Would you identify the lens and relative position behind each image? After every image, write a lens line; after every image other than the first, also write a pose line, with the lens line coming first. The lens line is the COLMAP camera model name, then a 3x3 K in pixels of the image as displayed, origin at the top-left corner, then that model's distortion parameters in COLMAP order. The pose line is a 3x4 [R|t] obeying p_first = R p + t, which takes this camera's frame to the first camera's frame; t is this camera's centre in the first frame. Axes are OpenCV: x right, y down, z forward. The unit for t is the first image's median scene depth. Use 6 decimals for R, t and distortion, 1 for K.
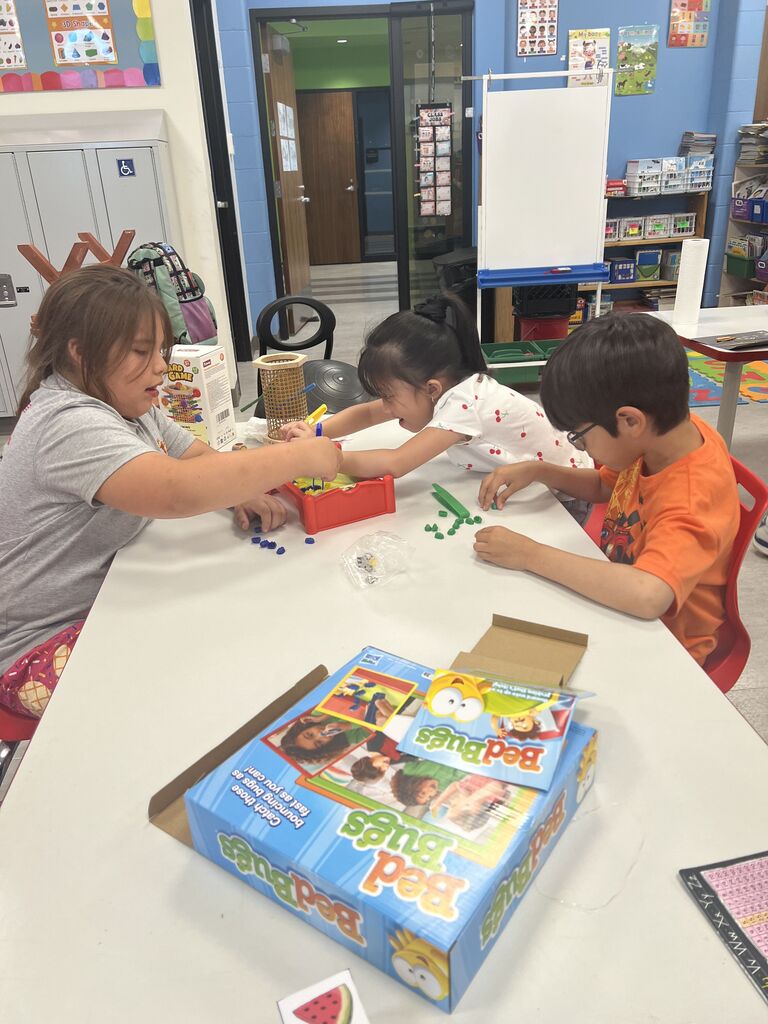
lens RADIAL K [[781.7, 0, 383.7], [0, 781.7, 513.0], [0, 0, 1]] dist [0.026013, -0.014775]
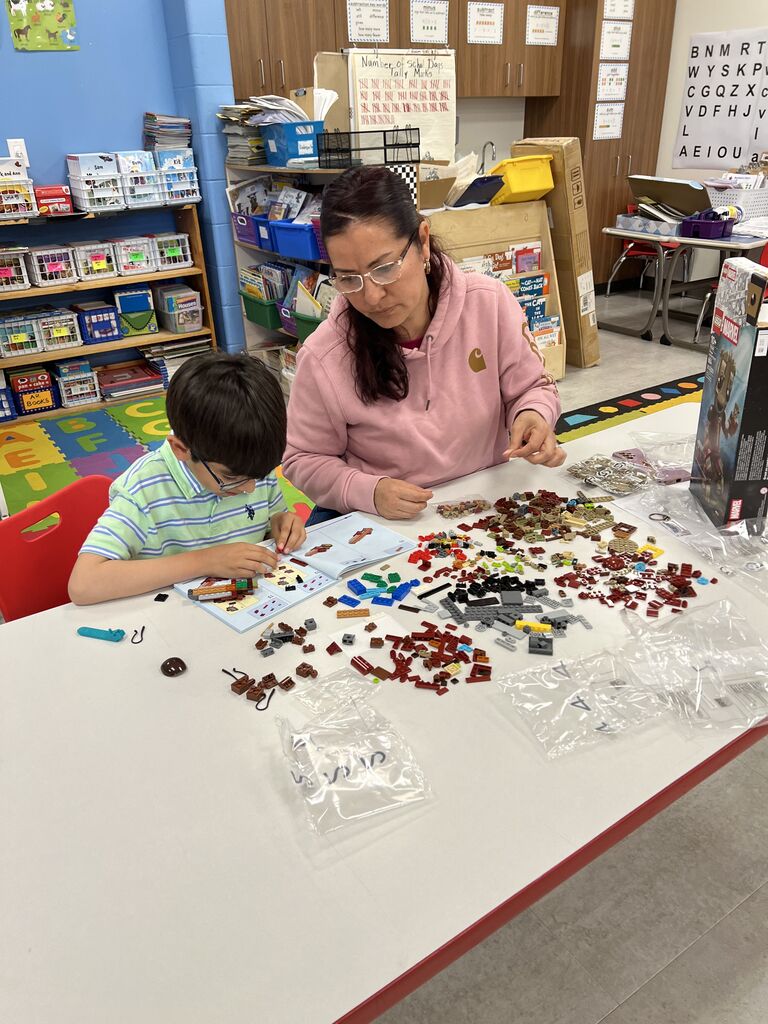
lens RADIAL K [[781.7, 0, 388.8], [0, 781.7, 515.6], [0, 0, 1]] dist [0.026013, -0.014775]
pose [[0.872564, -0.201805, 0.444867, 0.198555], [0.189417, 0.979204, 0.072671, -0.159548], [-0.450281, 0.020855, 0.892643, 0.318728]]
